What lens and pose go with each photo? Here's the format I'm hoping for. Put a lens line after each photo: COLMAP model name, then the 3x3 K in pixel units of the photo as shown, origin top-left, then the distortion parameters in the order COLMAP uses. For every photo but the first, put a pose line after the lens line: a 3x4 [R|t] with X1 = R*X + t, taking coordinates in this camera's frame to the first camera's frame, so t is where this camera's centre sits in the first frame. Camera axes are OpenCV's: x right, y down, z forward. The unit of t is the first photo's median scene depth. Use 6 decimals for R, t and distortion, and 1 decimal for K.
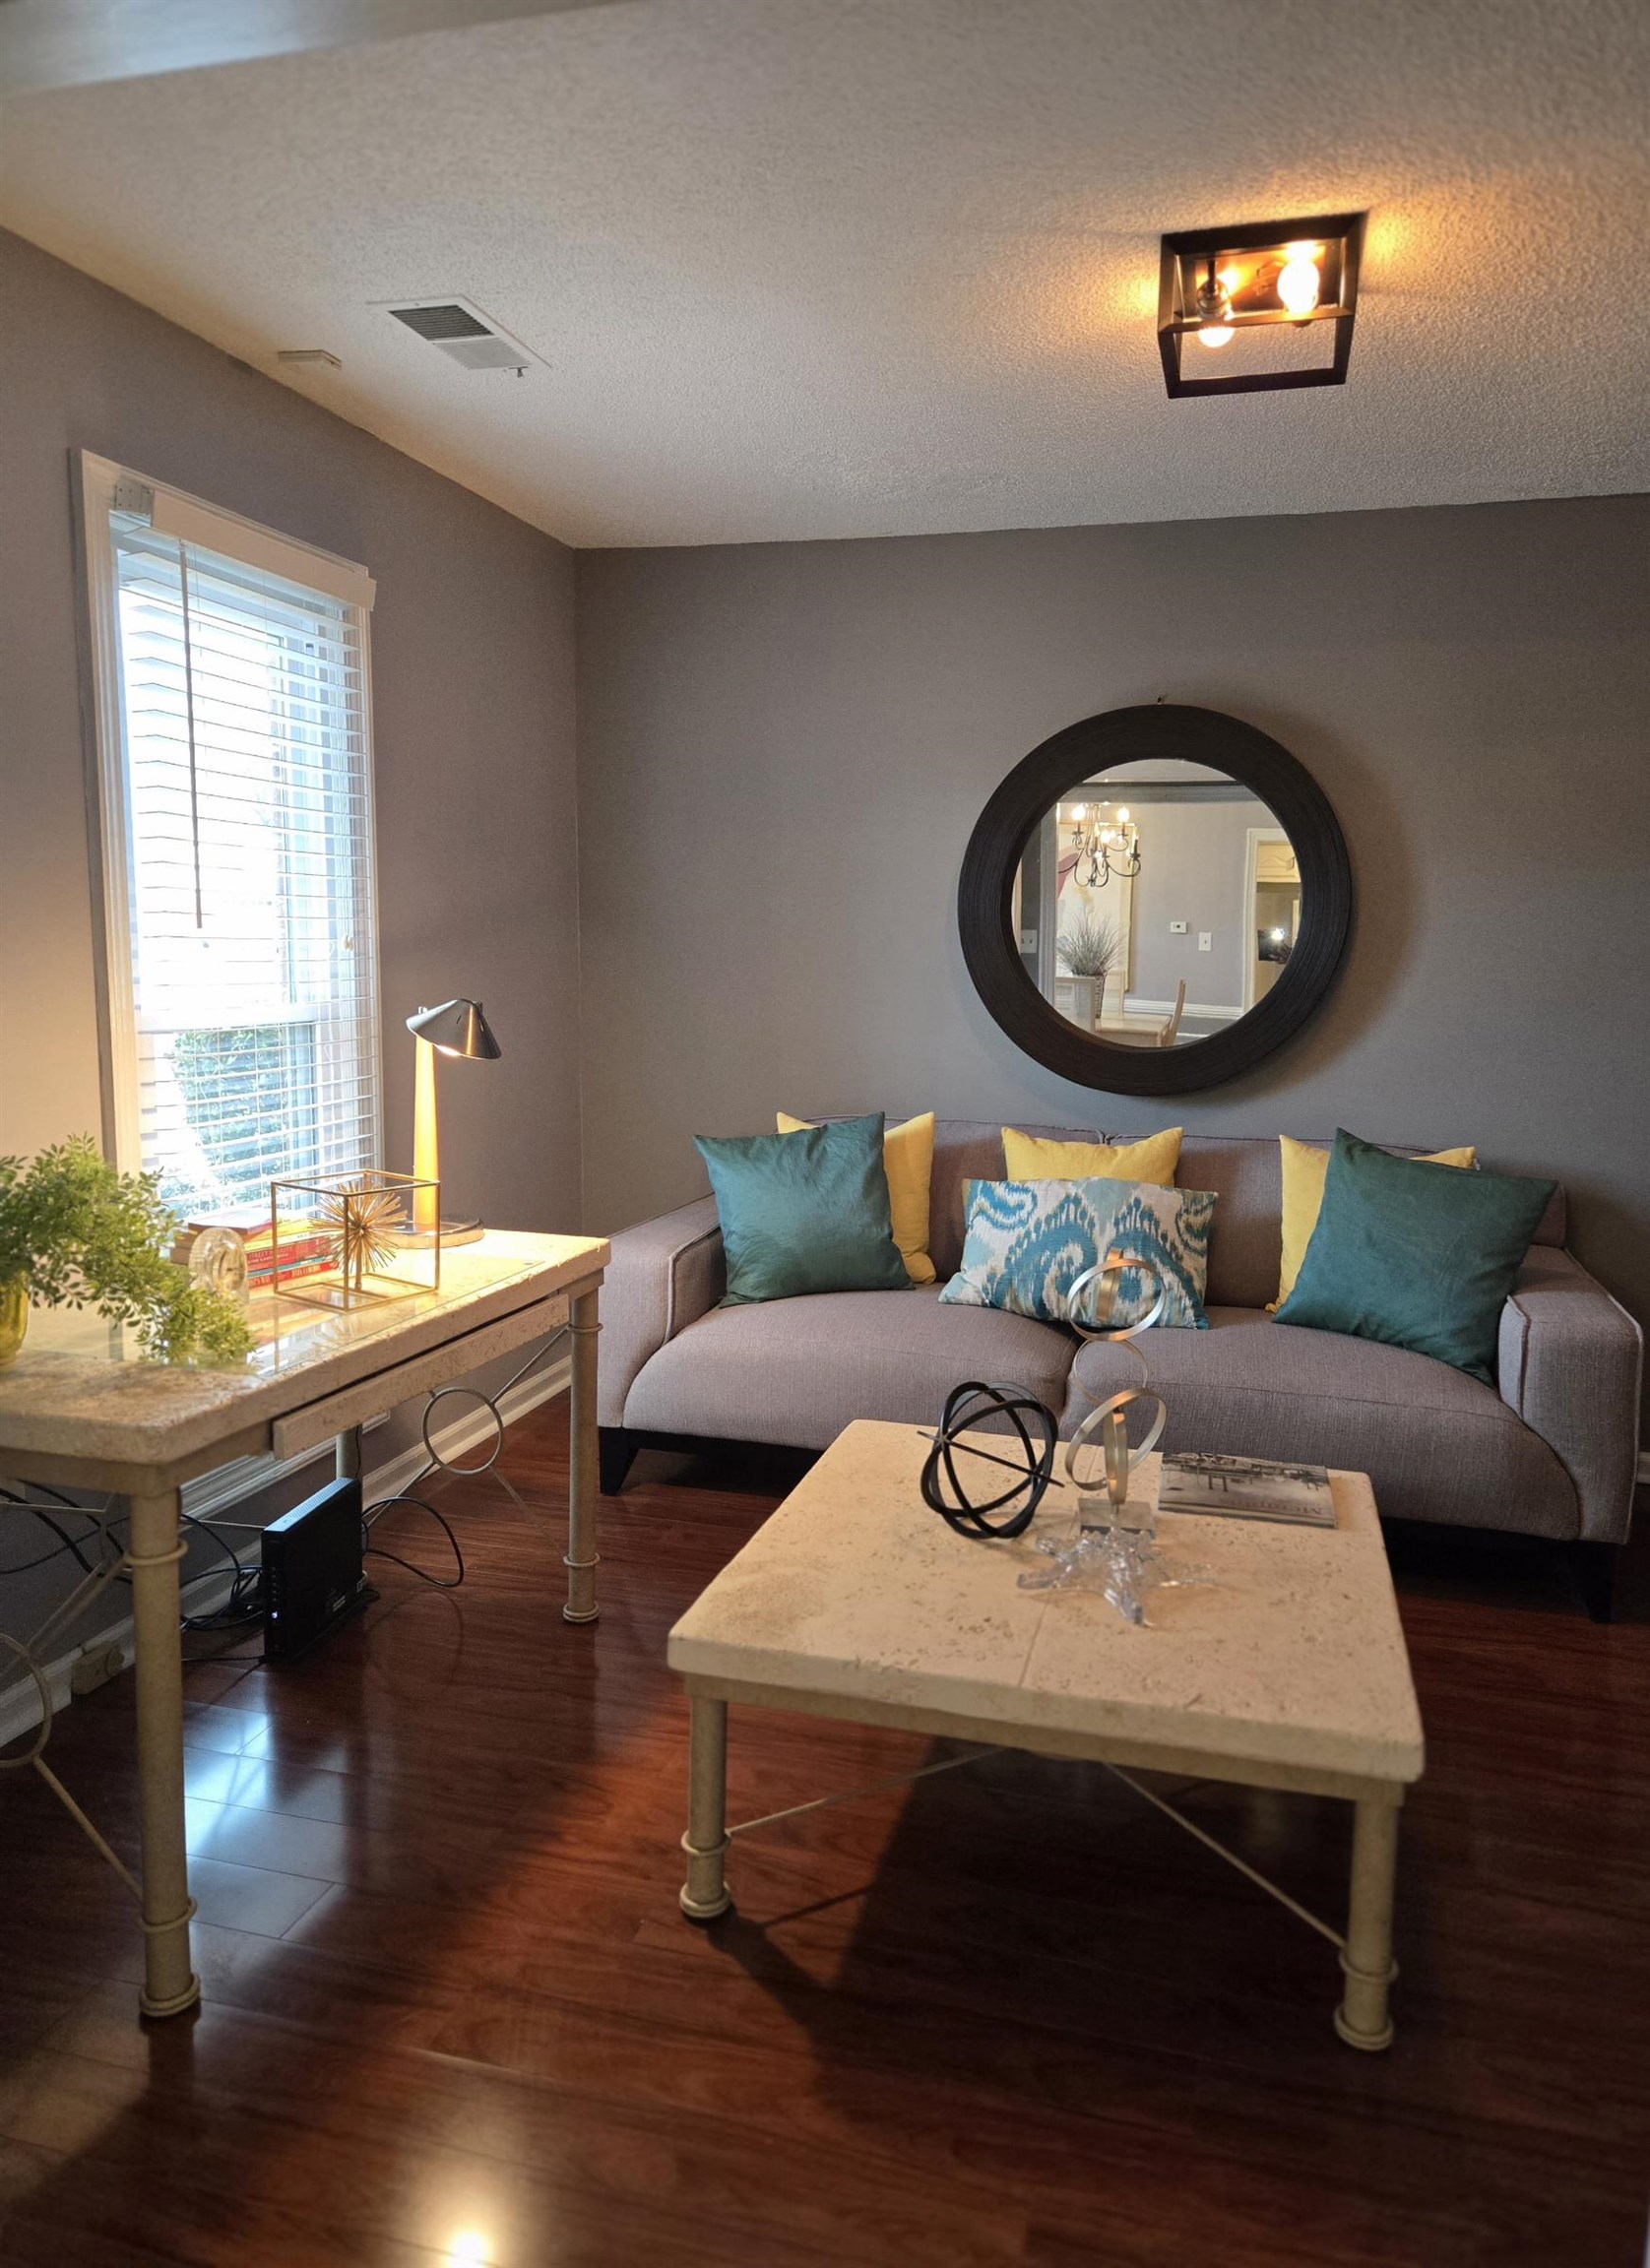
lens RADIAL K [[1542.1, 0, 825.0], [0, 1542.1, 1134.0], [0, 0, 1]] dist [0.082339, -0.063448]
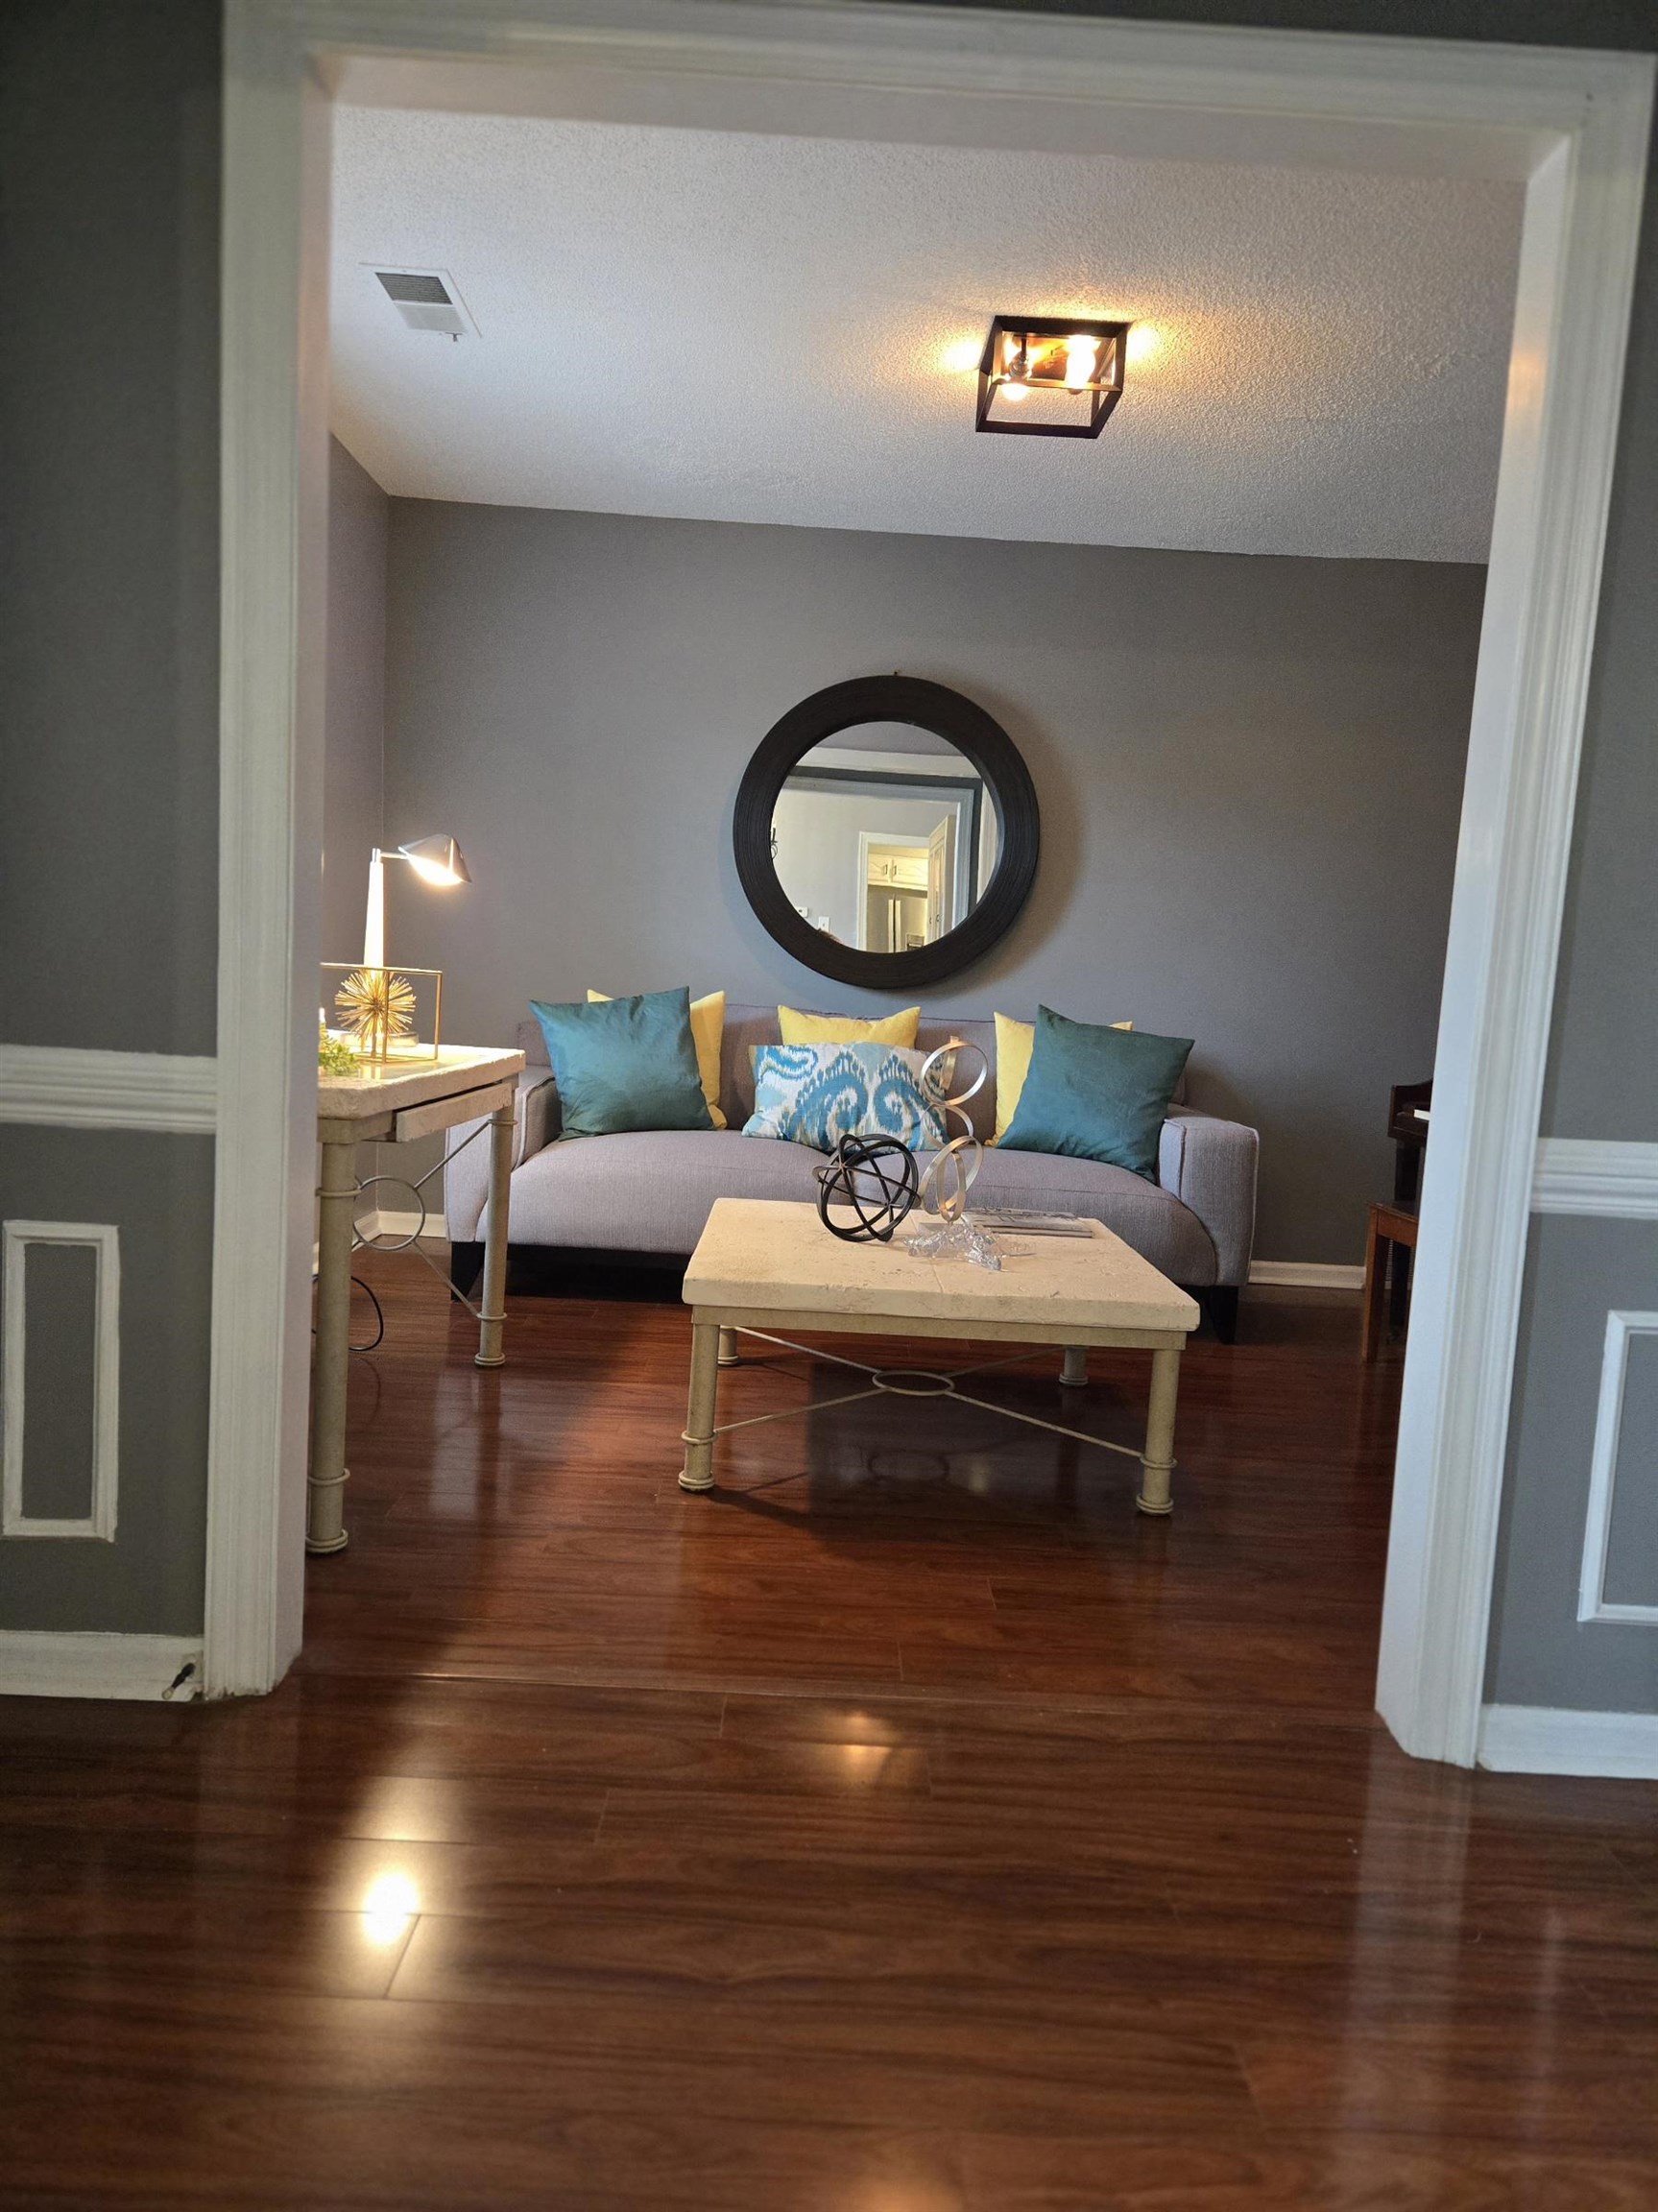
lens RADIAL K [[1479.1, 0, 827.5], [0, 1479.1, 1100.8], [0, 0, 1]] dist [0.083071, -0.063496]
pose [[0.962051, 0.014220, 0.272500, -0.188755], [-0.008943, 0.999748, -0.020599, 0.107387], [-0.272724, 0.017380, 0.961935, -0.162777]]
